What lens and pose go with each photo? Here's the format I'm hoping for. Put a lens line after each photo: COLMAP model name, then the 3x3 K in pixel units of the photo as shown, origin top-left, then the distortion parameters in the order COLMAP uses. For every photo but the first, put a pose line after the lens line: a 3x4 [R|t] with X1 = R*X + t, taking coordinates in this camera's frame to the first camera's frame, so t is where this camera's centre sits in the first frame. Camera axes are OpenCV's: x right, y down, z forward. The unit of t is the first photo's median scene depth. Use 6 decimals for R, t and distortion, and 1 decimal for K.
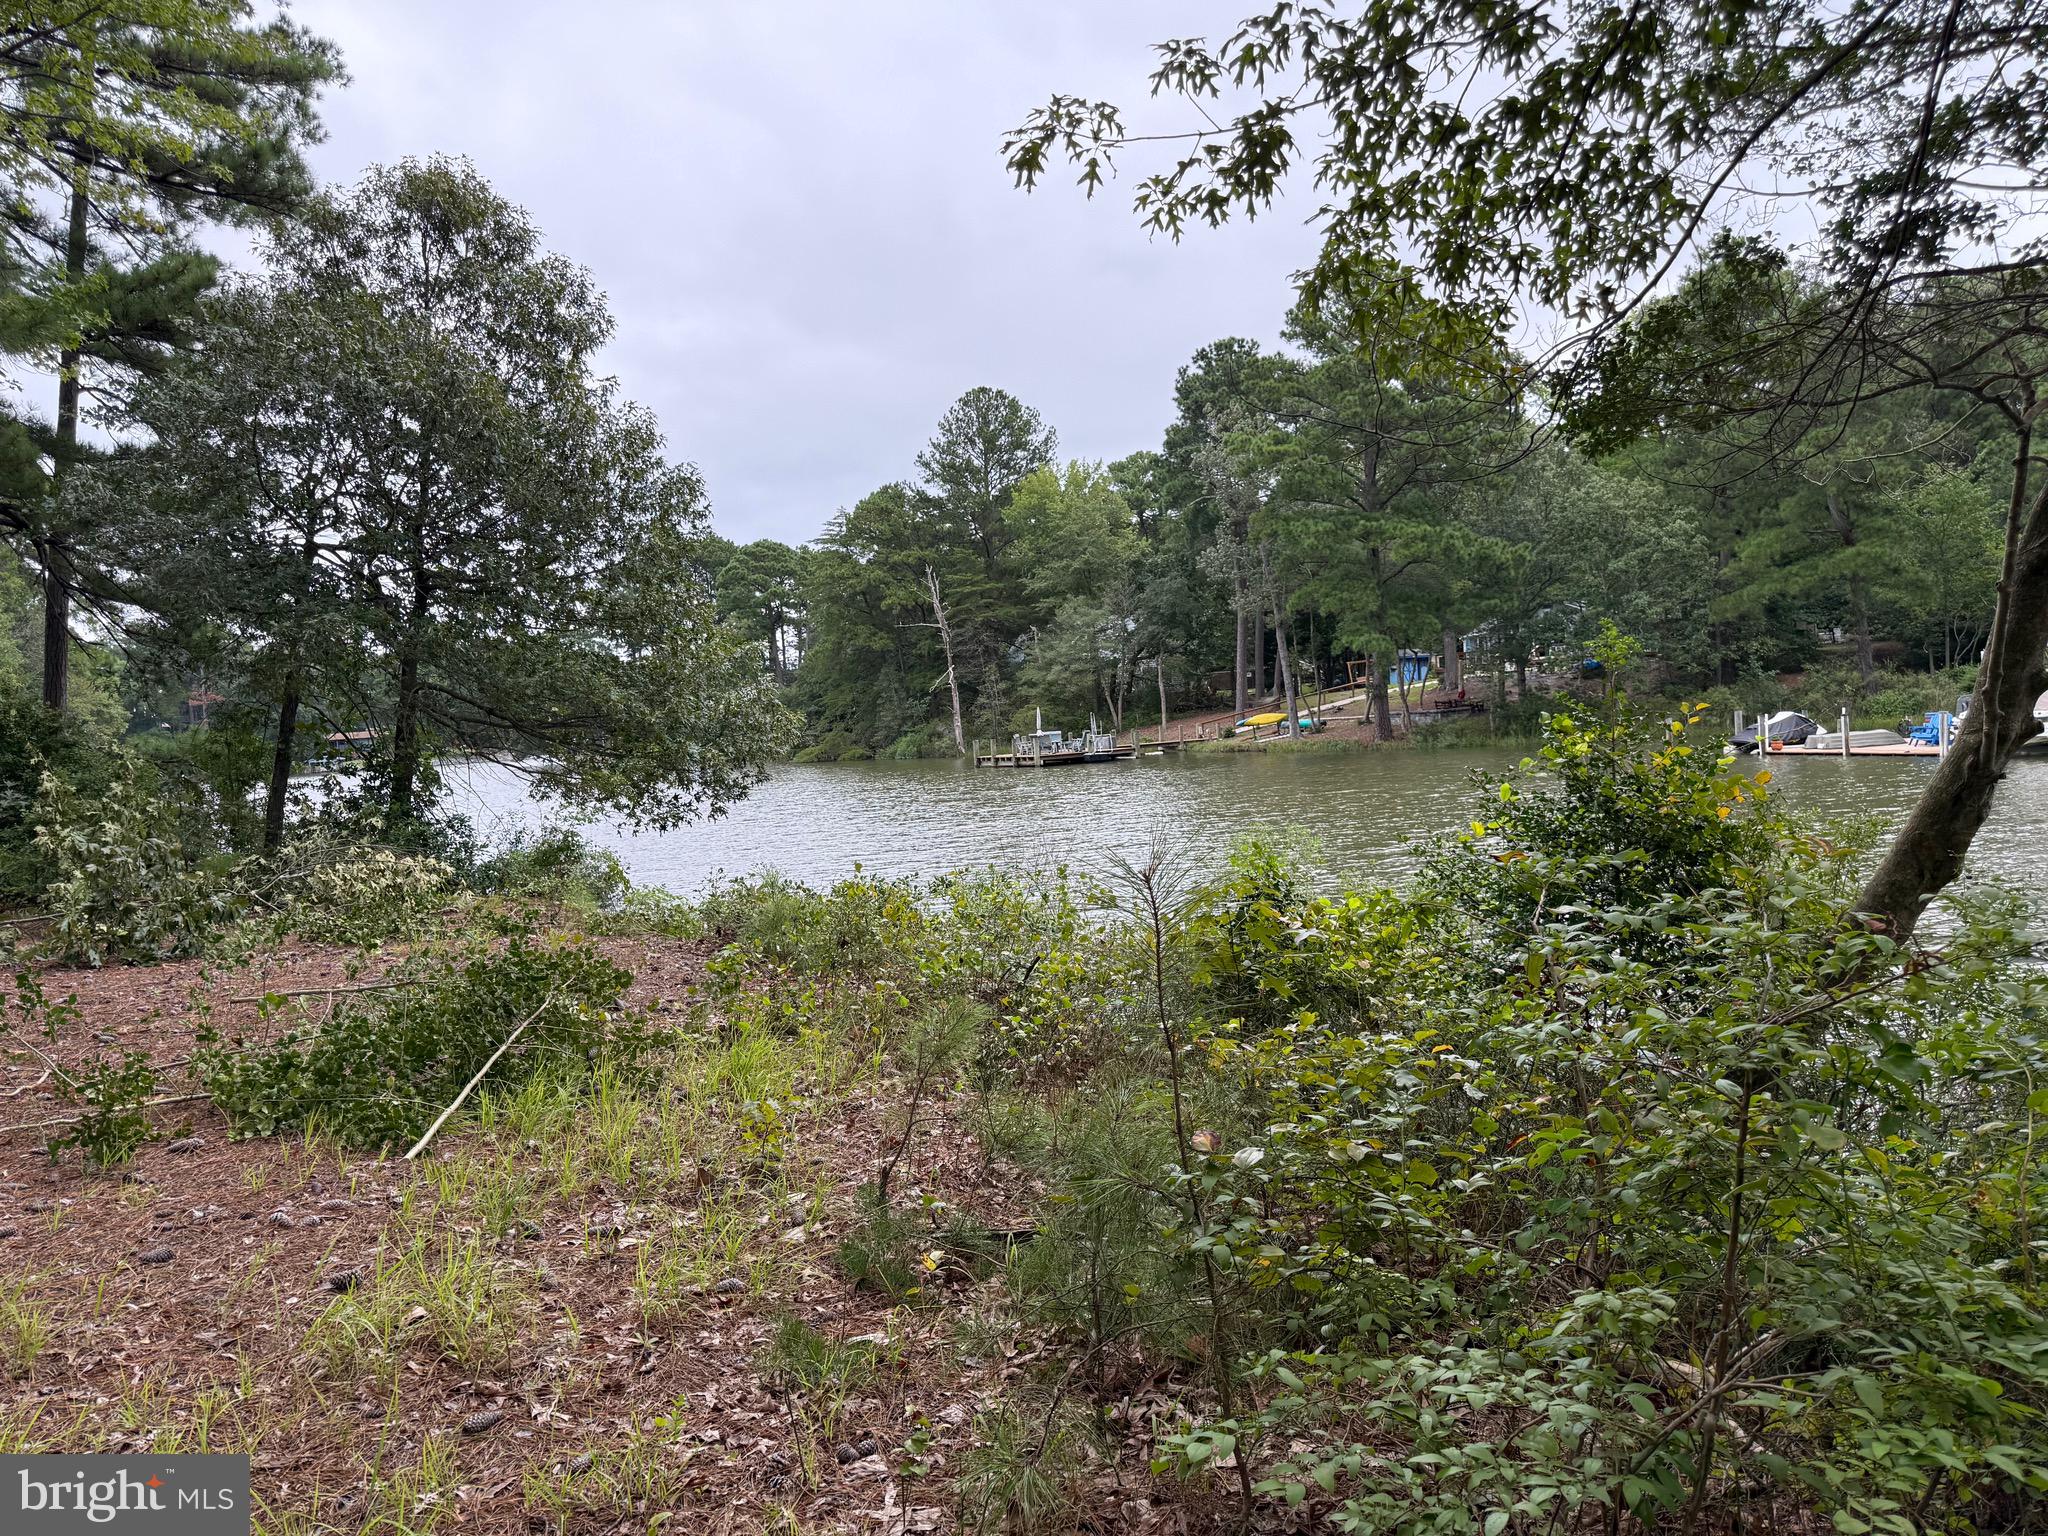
lens RADIAL K [[1463.5, 0, 1024.0], [0, 1463.5, 730.3], [0, 0, 1]] dist [0.213370, -0.001027]
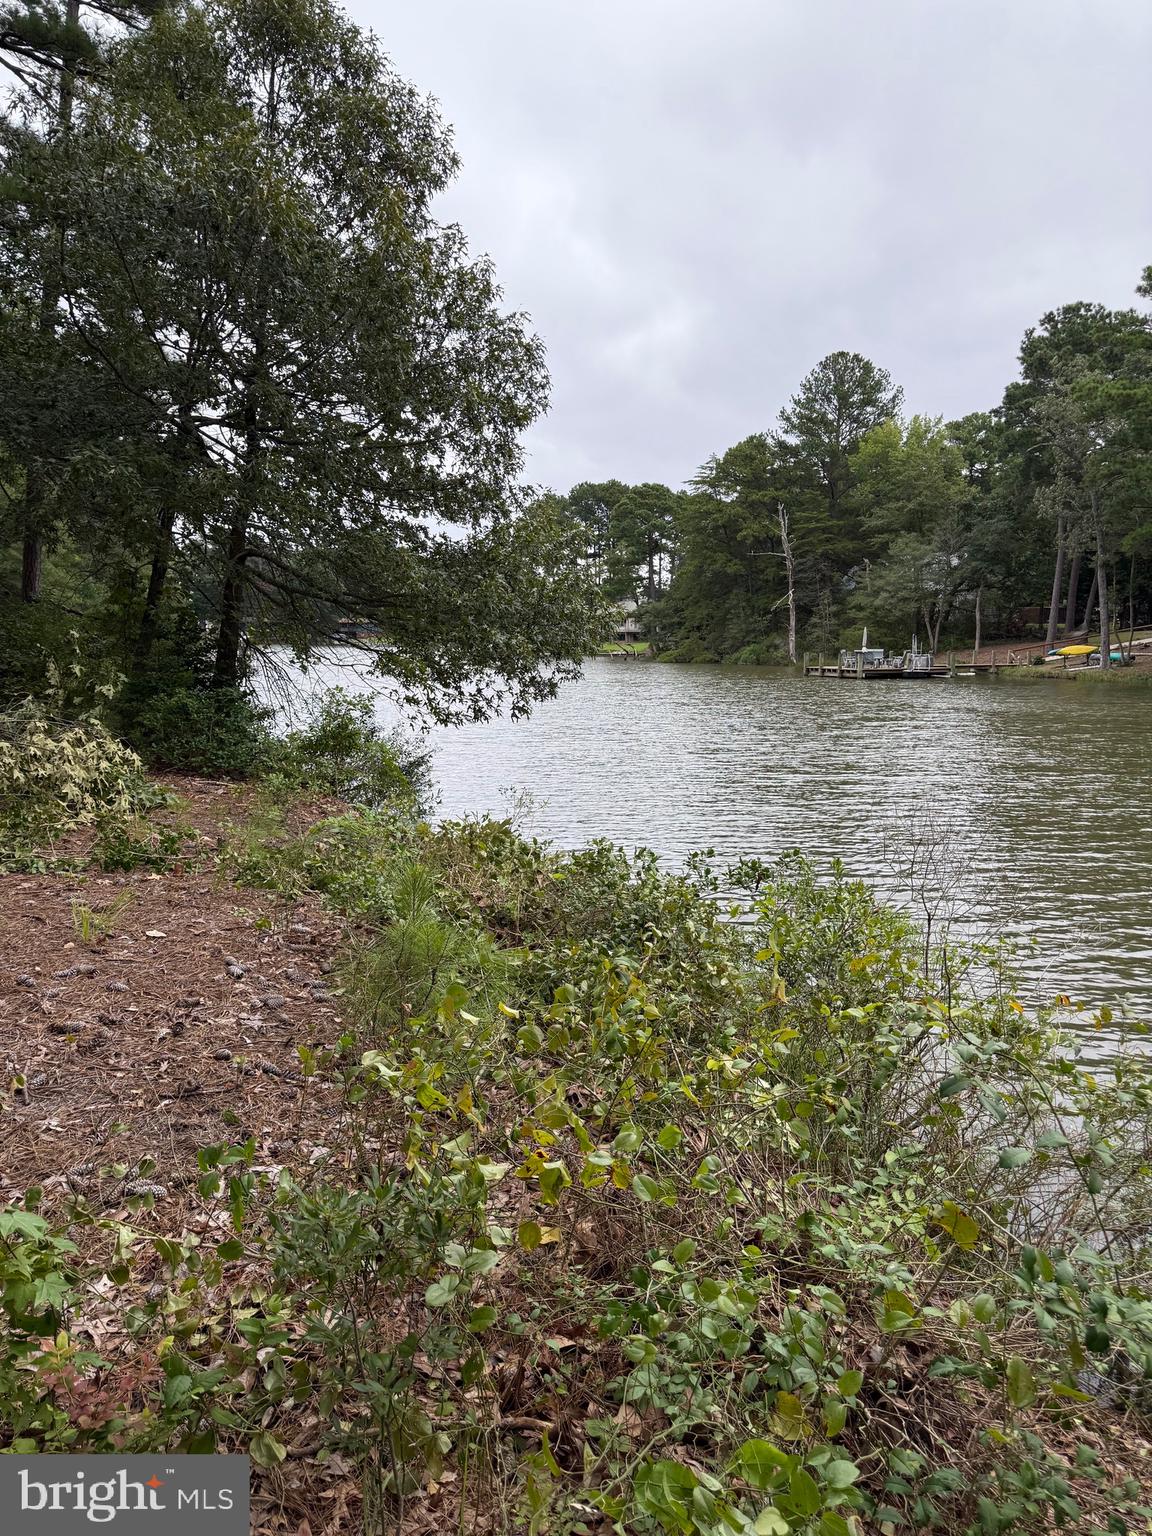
lens RADIAL K [[1083.8, 0, 548.6], [0, 1083.8, 782.2], [0, 0, 1]] dist [0.041999, -0.099137]
pose [[0.963467, 0.097459, -0.249465, -0.003994], [-0.064146, 0.988302, 0.138361, 0.001911], [0.260032, -0.117305, 0.958448, 0.076339]]
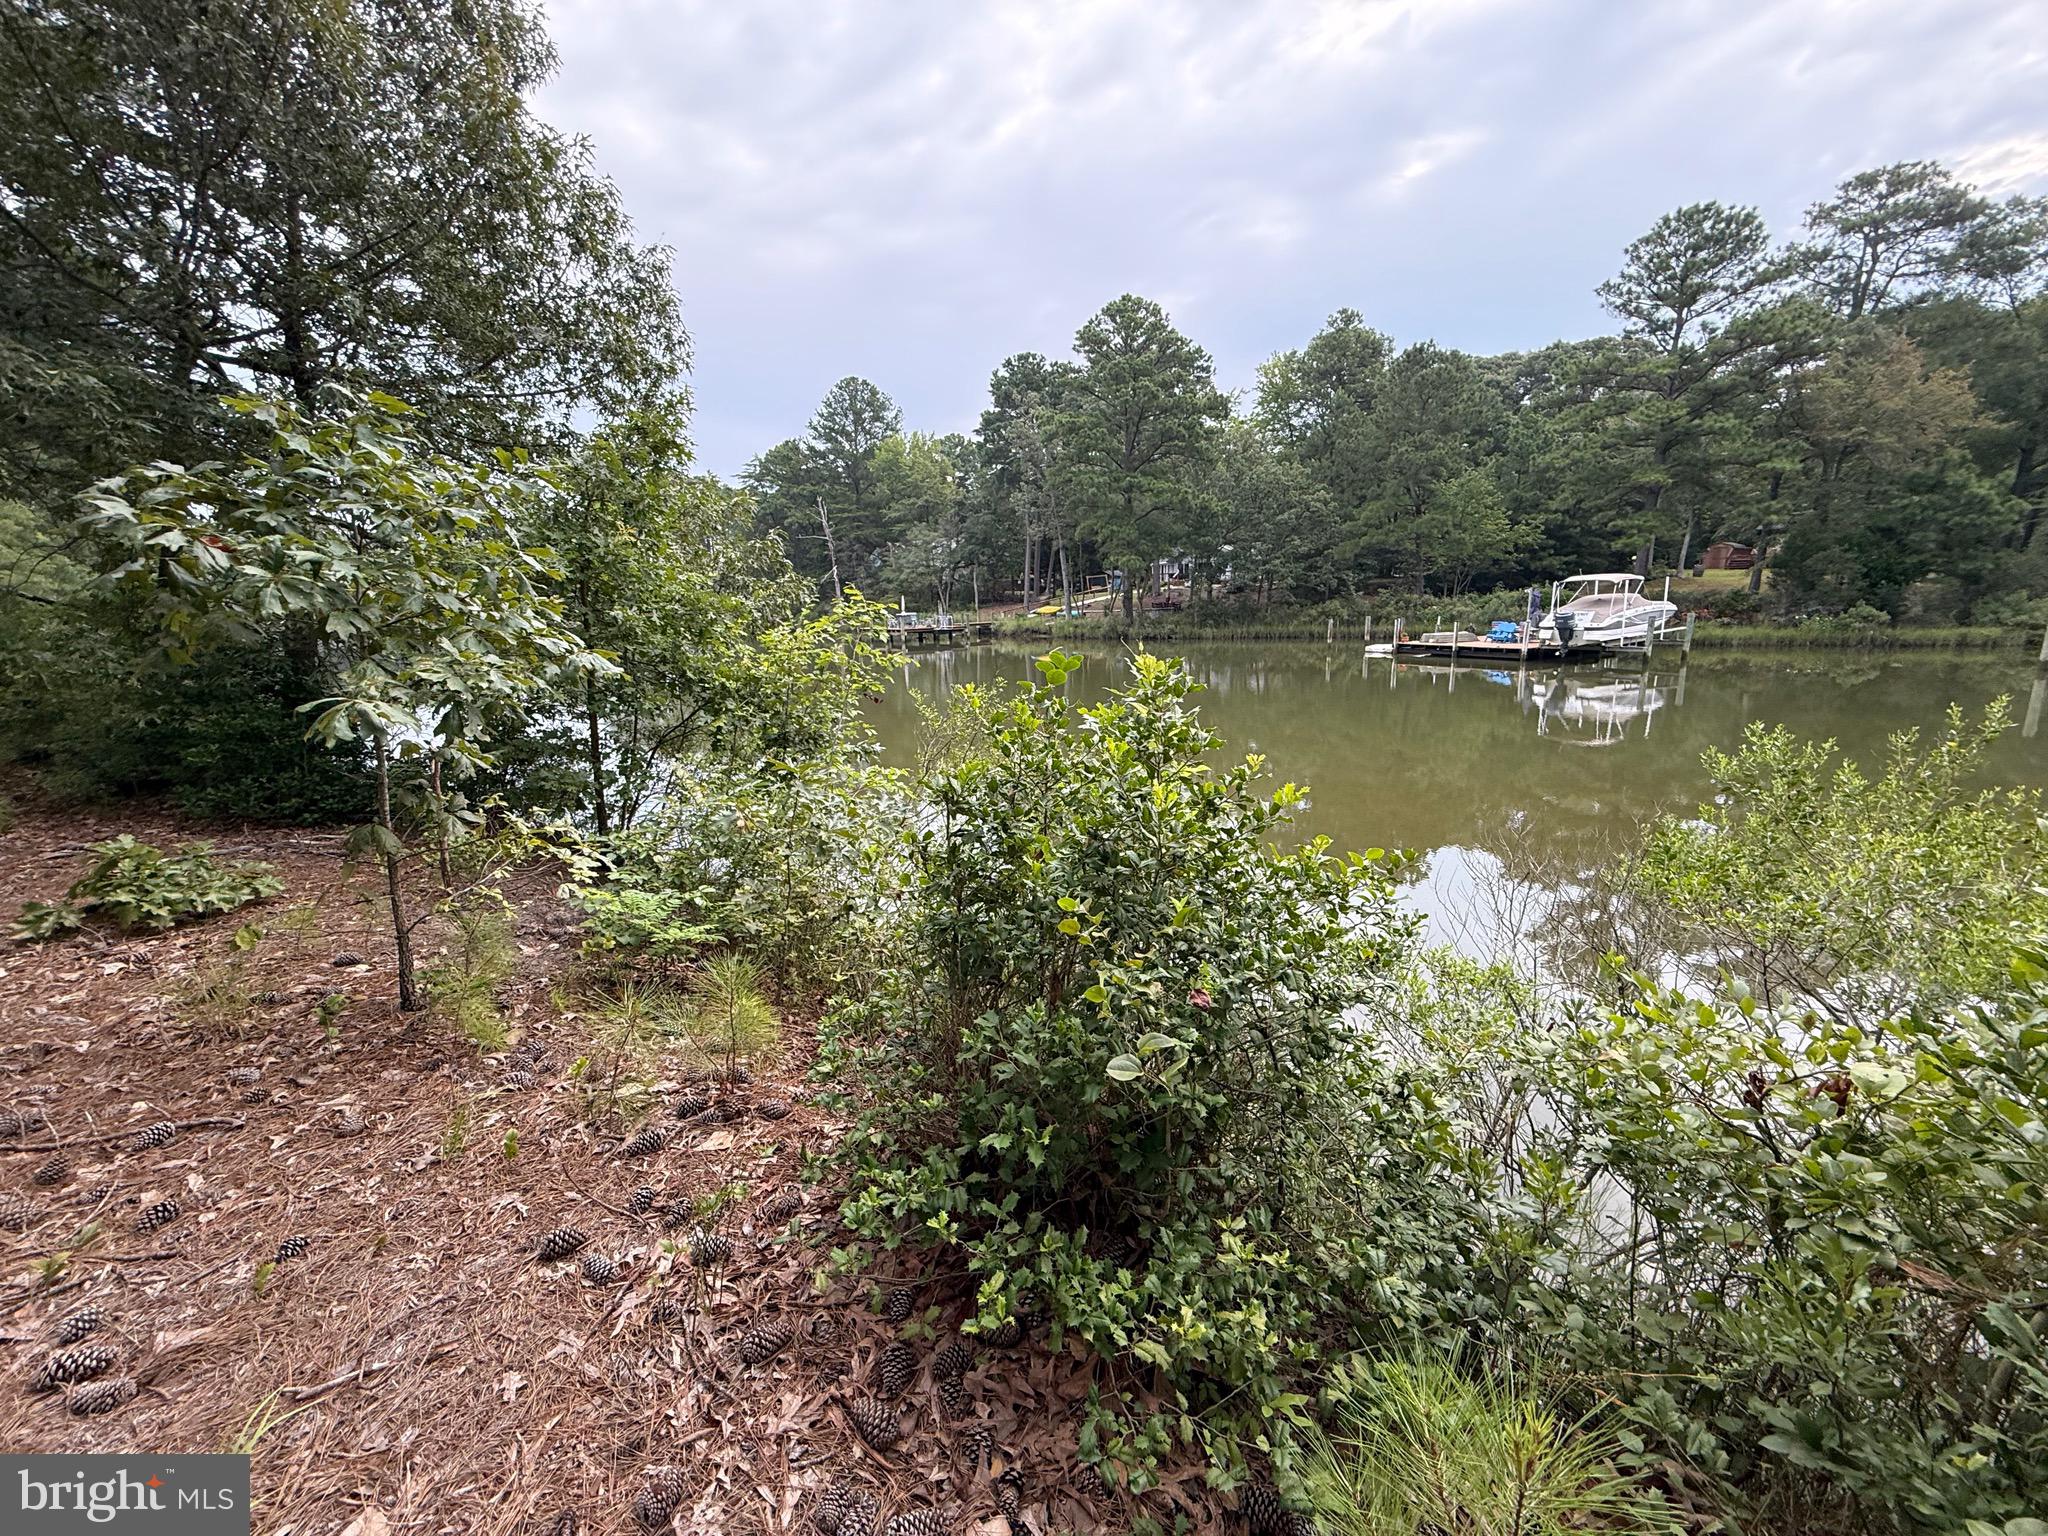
lens RADIAL K [[806.2, 0, 1025.3], [0, 806.2, 786.5], [0, 0, 1]] dist [-0.020667, 0.002756]
pose [[0.977990, -0.004866, 0.208593, -0.031361], [-0.038541, 0.978311, 0.203523, 0.002104], [-0.205060, -0.207083, 0.956592, 0.114547]]
